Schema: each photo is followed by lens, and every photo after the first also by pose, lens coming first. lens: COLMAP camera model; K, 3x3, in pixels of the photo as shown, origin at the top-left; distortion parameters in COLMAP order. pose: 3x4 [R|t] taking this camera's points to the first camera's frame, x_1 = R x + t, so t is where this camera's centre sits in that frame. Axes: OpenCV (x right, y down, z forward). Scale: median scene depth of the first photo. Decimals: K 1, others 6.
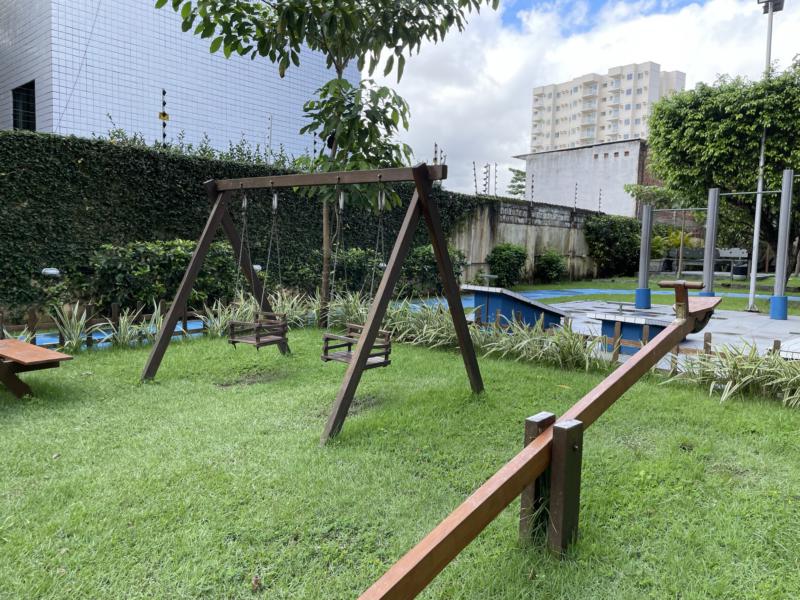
lens RADIAL K [[629.0, 0, 400.0], [0, 629.0, 300.0], [0, 0, 1]] dist [0.083390, -0.099016]
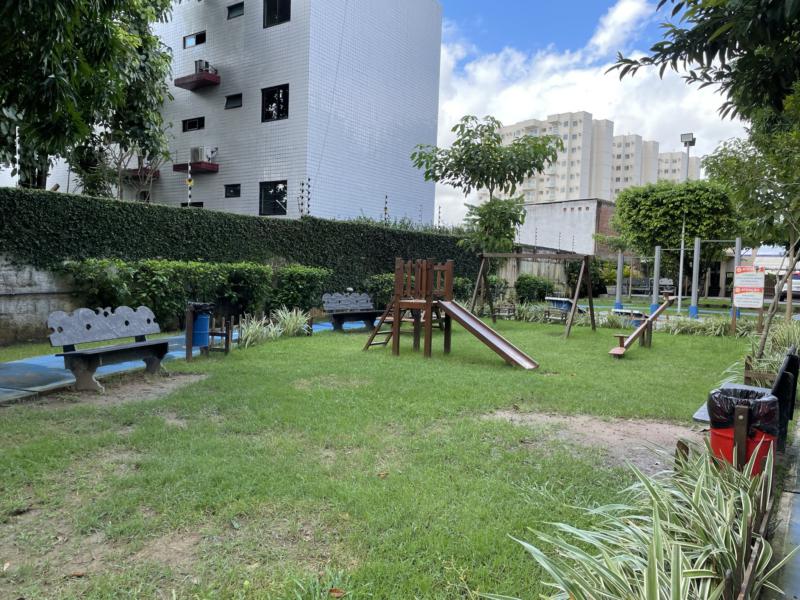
lens RADIAL K [[629.0, 0, 400.0], [0, 629.0, 300.0], [0, 0, 1]] dist [0.083390, -0.099016]
pose [[0.994933, 0.006509, 0.100331, -0.347862], [-0.002574, 0.999224, -0.039306, 0.040580], [-0.100509, 0.038848, 0.994177, -0.593672]]
